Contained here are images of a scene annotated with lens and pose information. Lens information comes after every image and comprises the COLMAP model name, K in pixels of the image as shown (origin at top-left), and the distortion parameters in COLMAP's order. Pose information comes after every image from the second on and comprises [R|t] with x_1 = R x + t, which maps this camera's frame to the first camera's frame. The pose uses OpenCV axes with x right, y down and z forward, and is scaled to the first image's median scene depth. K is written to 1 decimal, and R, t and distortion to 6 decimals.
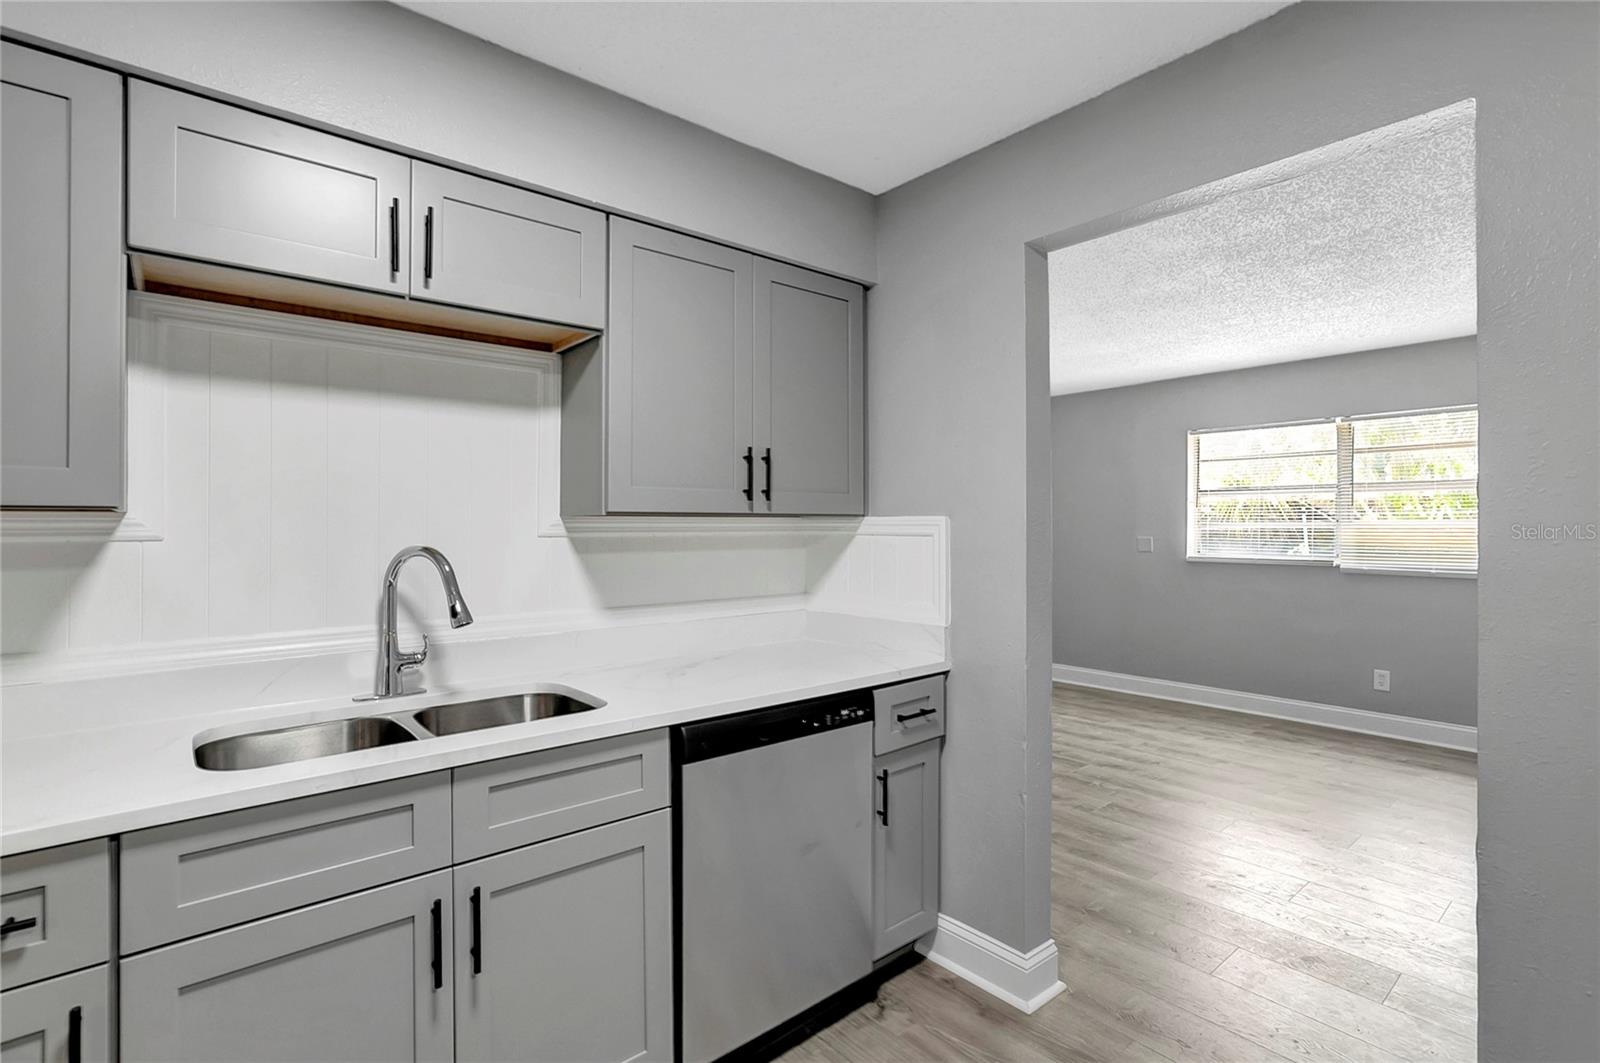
lens RADIAL K [[756.6, 0, 783.2], [0, 756.6, 524.7], [0, 0, 1]] dist [-0.007208, 0.000638]
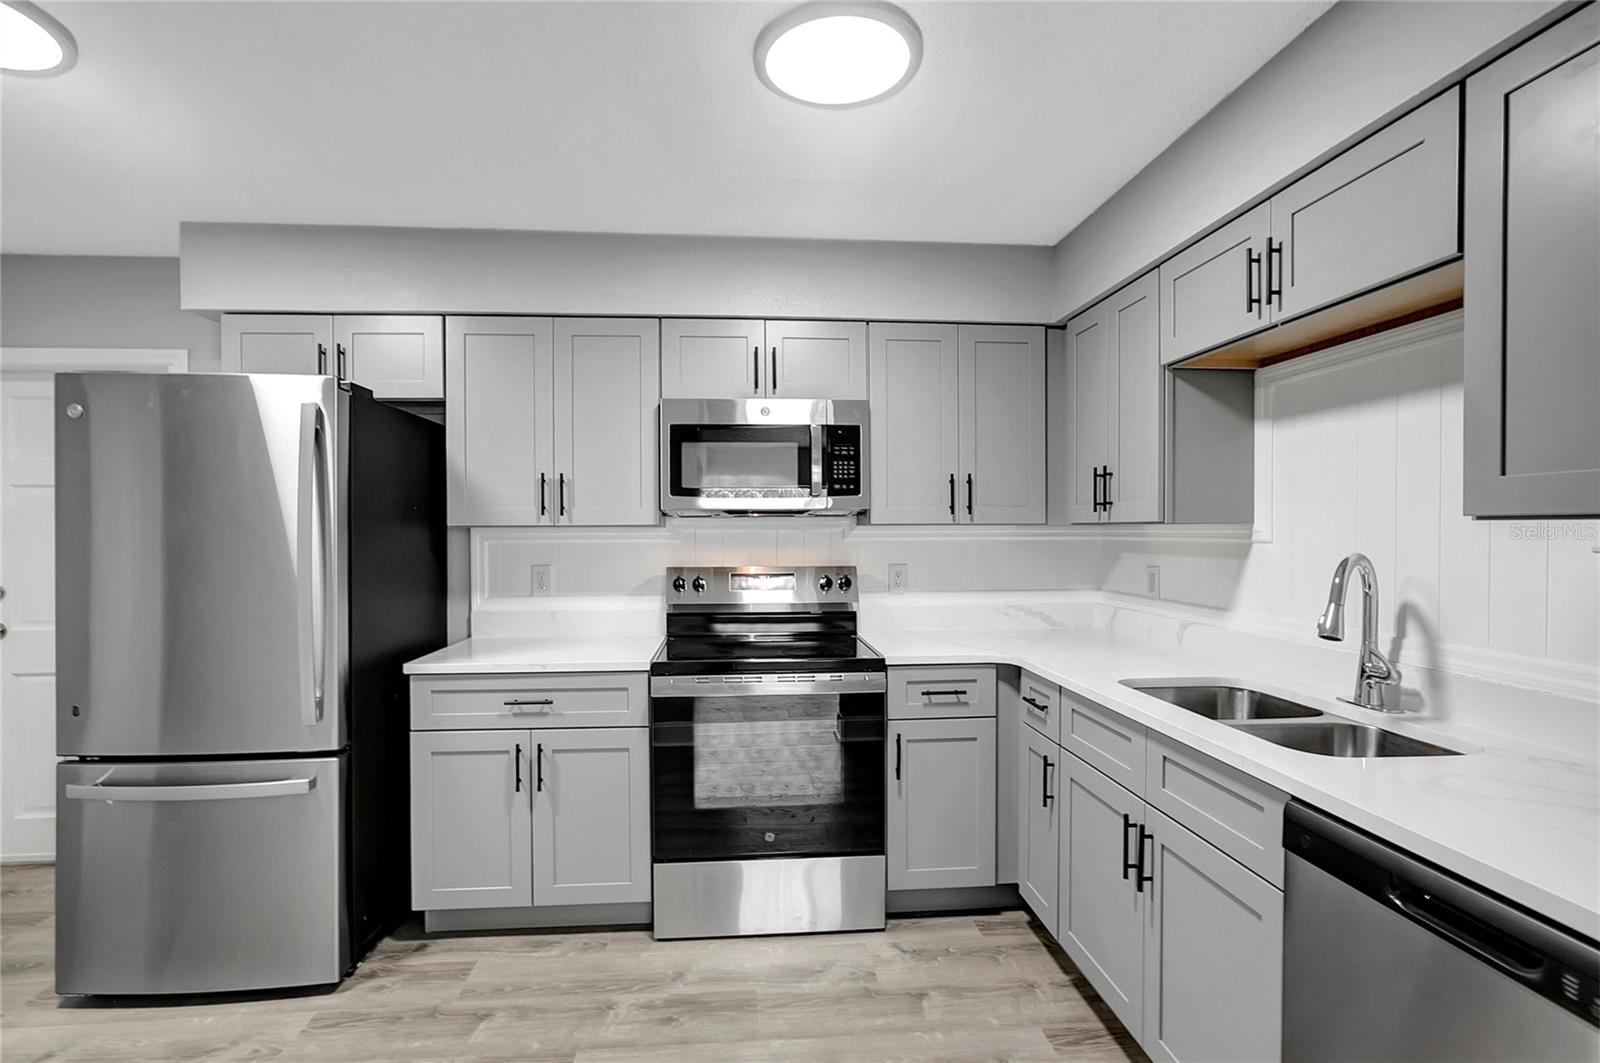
lens RADIAL K [[763.2, 0, 794.8], [0, 763.2, 532.1], [0, 0, 1]] dist [-0.001404, 0.000715]
pose [[-0.568535, 0.008570, -0.822614, 0.628248], [0.004417, 0.999963, 0.007365, -0.009822], [0.822647, 0.000554, -0.568552, 0.817429]]
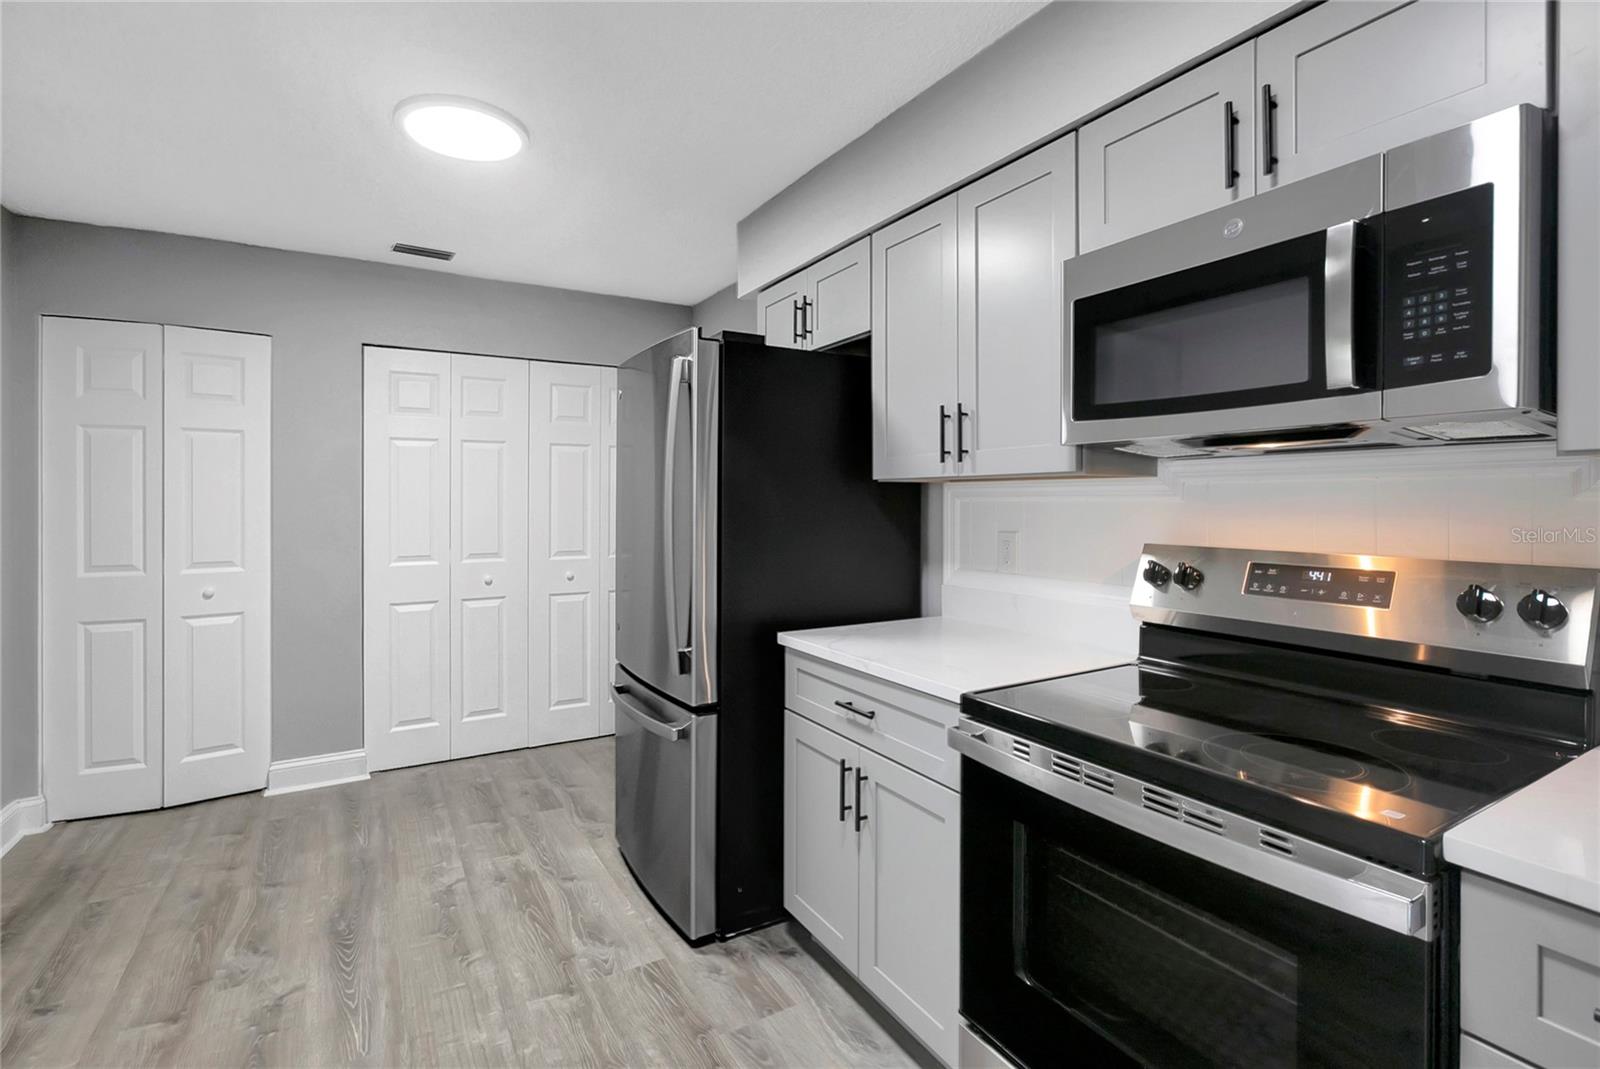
lens RADIAL K [[755.5, 0, 801.6], [0, 755.5, 502.5], [0, 0, 1]] dist [-0.019386, 0.000195]
pose [[-0.988948, 0.003702, 0.148217, -0.167747], [0.004347, 0.999982, 0.004029, 0.014267], [-0.148200, 0.004628, -0.988947, 0.689872]]
